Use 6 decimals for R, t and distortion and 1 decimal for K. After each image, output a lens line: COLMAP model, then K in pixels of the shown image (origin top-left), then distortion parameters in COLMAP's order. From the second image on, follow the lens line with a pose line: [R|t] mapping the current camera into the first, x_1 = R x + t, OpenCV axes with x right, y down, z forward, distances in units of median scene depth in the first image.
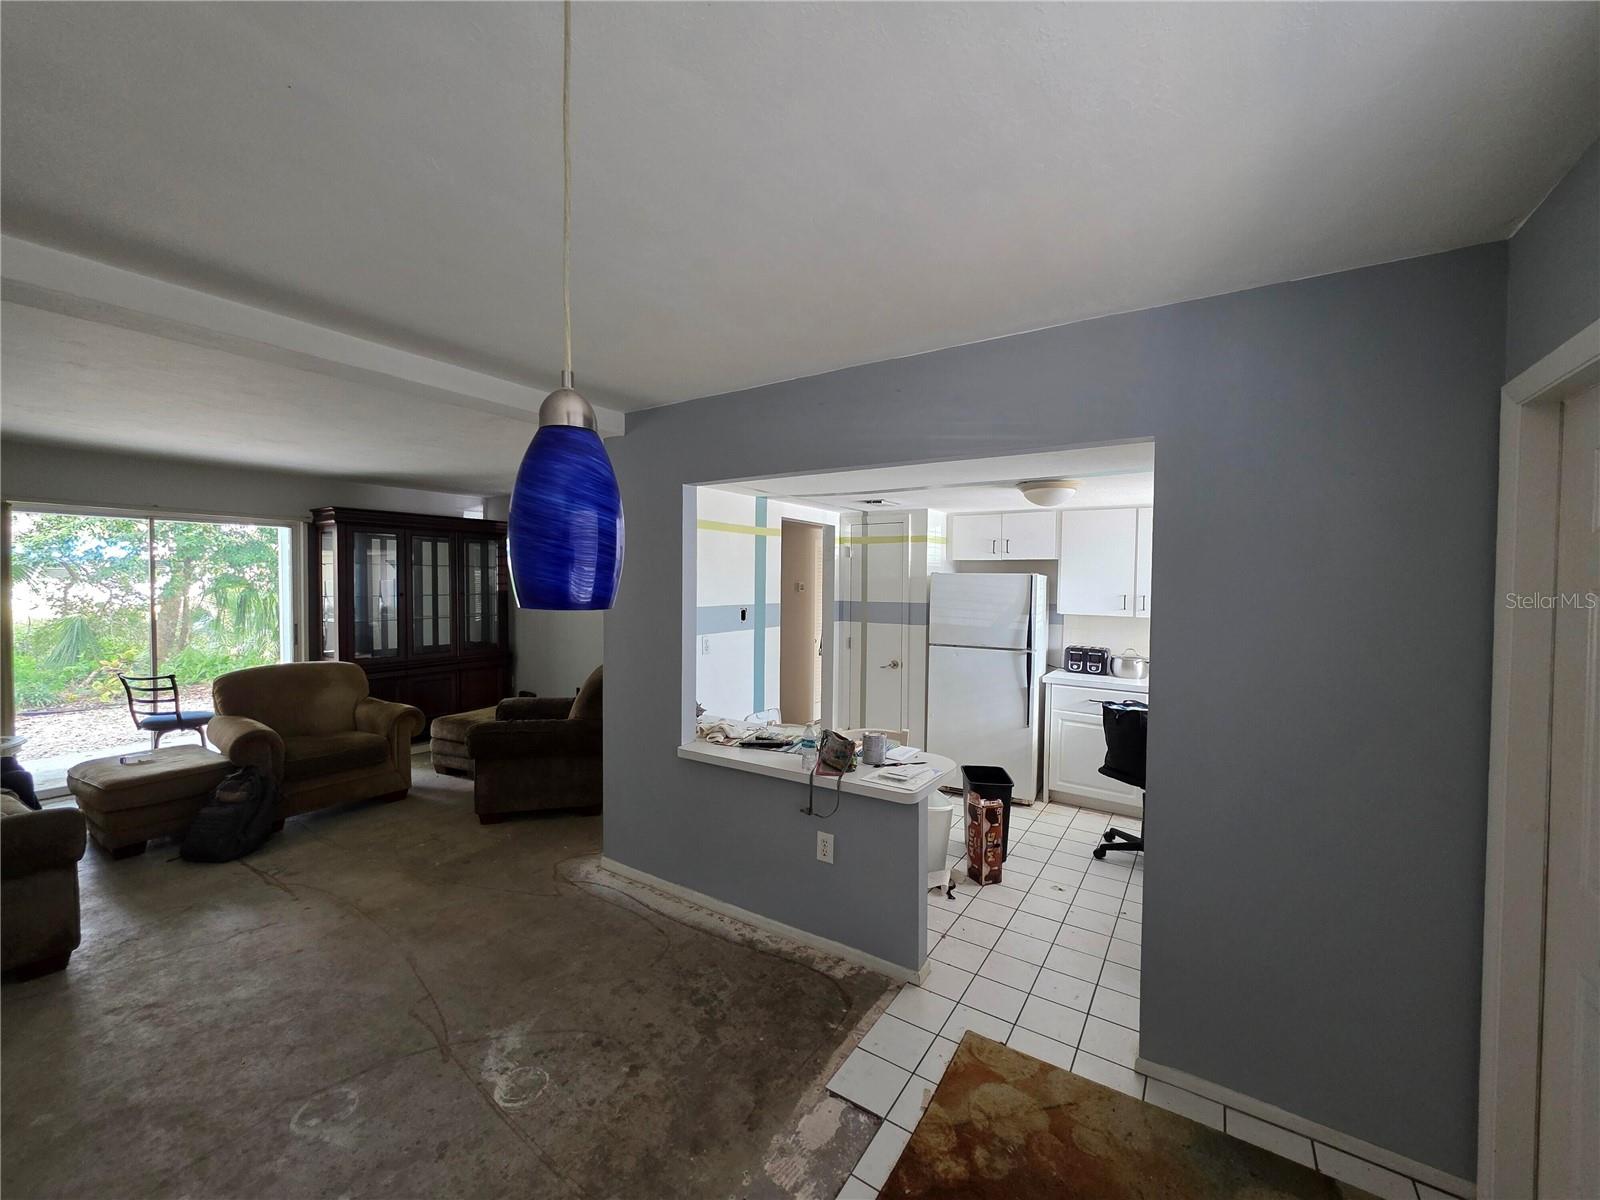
lens RADIAL K [[638.5, 0, 803.5], [0, 638.5, 596.7], [0, 0, 1]] dist [-0.000125, -0.000211]
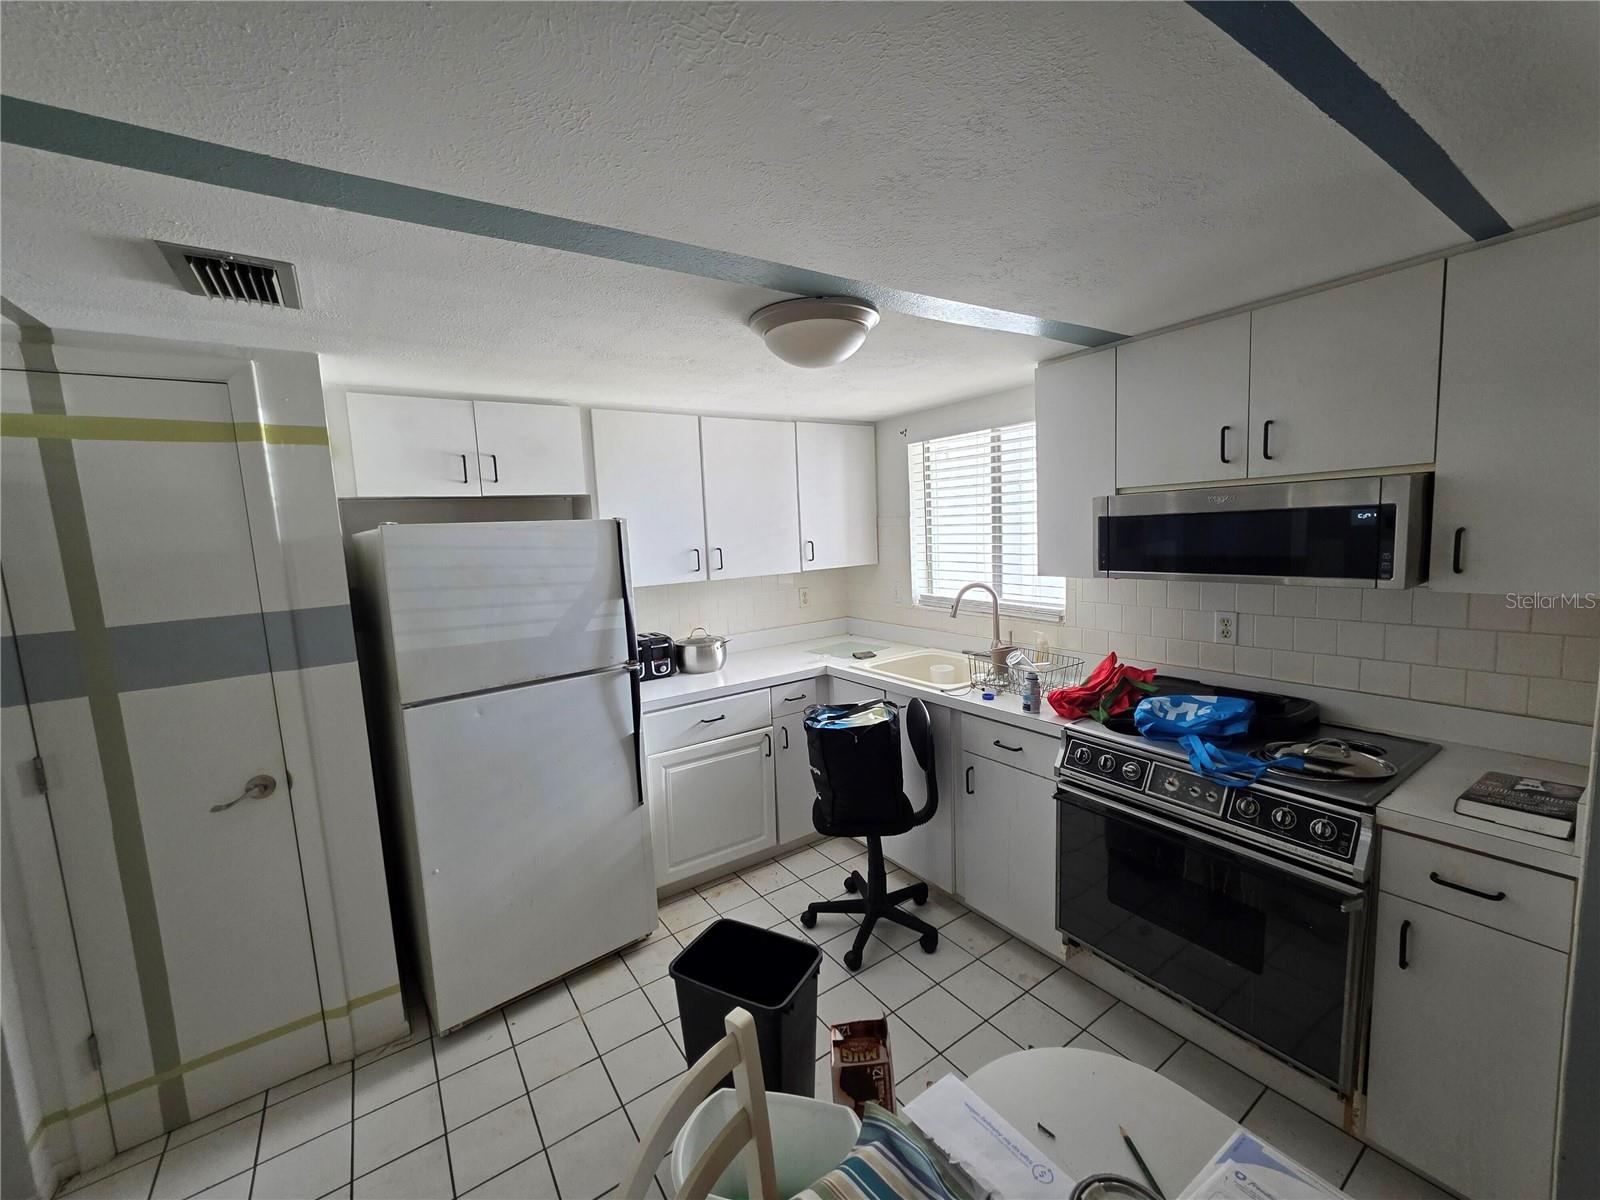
lens RADIAL K [[638.5, 0, 803.5], [0, 638.5, 596.7], [0, 0, 1]] dist [-0.000125, -0.000211]
pose [[0.372474, -0.132148, 0.918586, -0.119749], [0.074675, 0.990868, 0.112267, -0.035375], [-0.925033, 0.026779, 0.378941, 1.173448]]
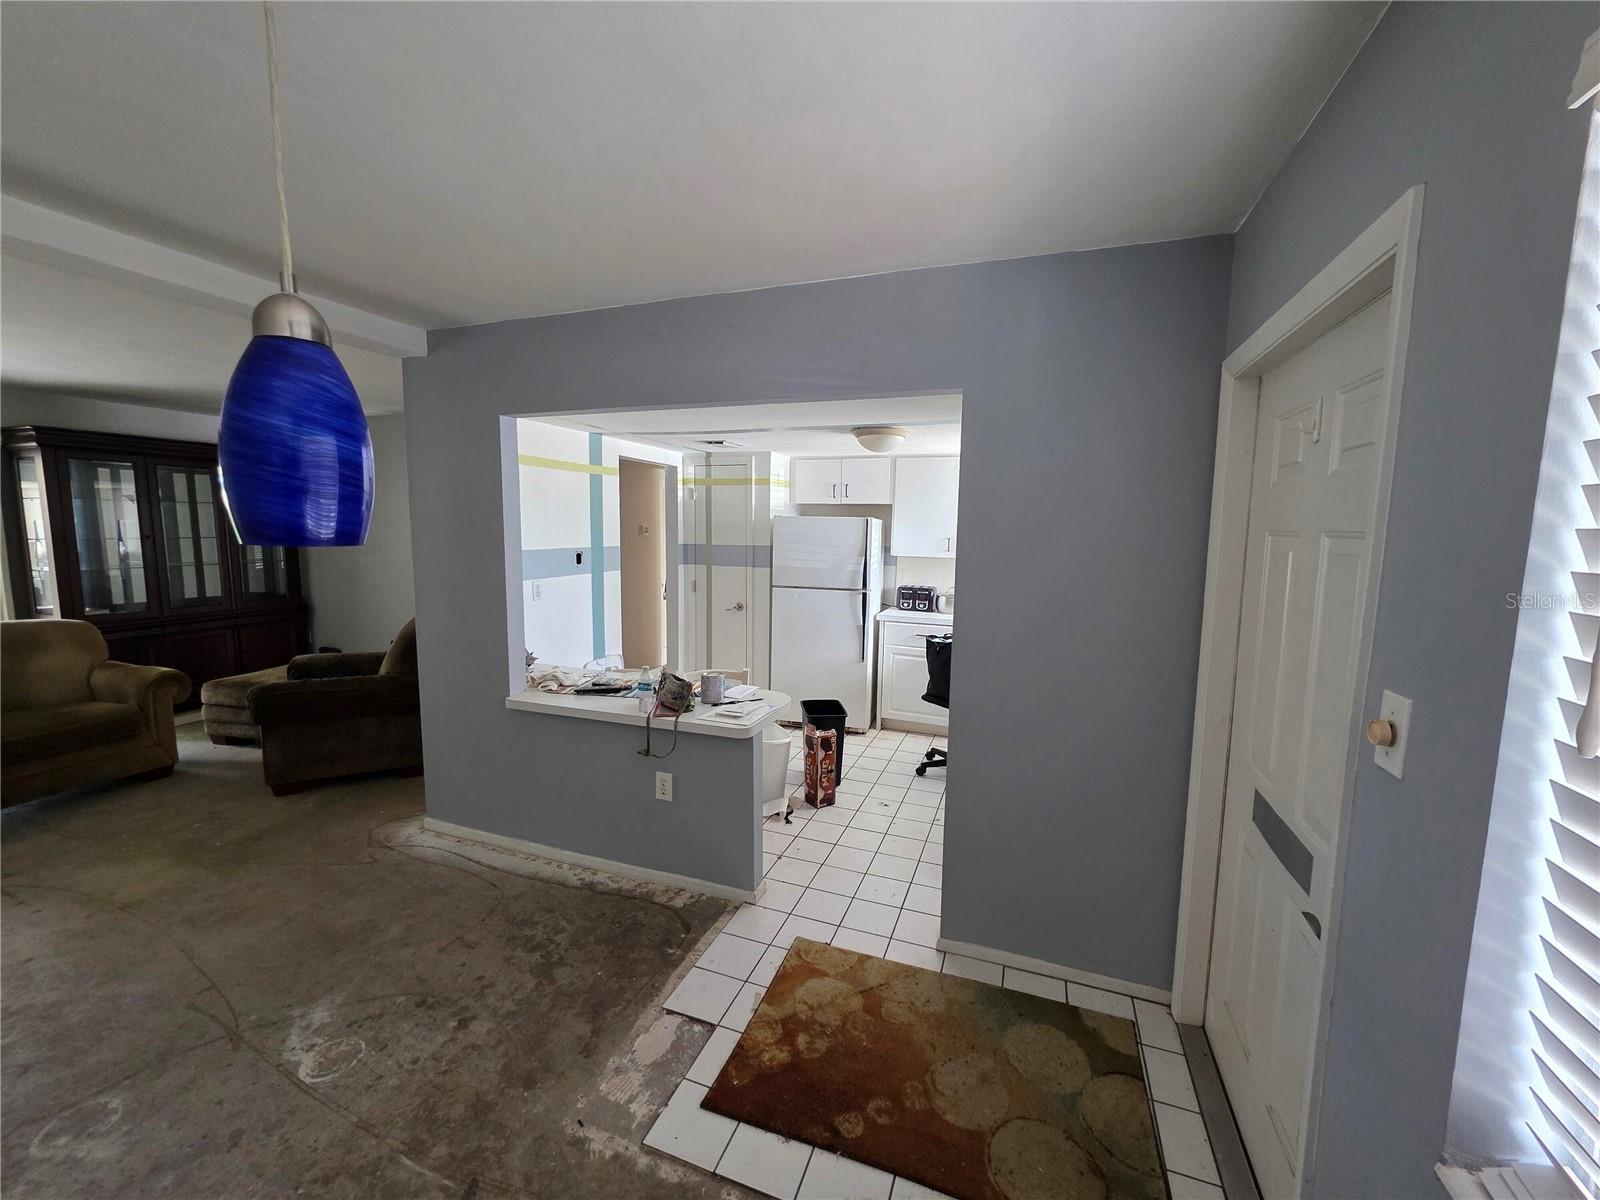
lens RADIAL K [[638.5, 0, 803.5], [0, 638.5, 596.7], [0, 0, 1]] dist [-0.000125, -0.000211]
pose [[0.973640, -0.020131, 0.227199, 0.023743], [0.000065, 0.996122, 0.087984, 0.002358], [-0.228090, -0.085650, 0.969866, -0.009598]]
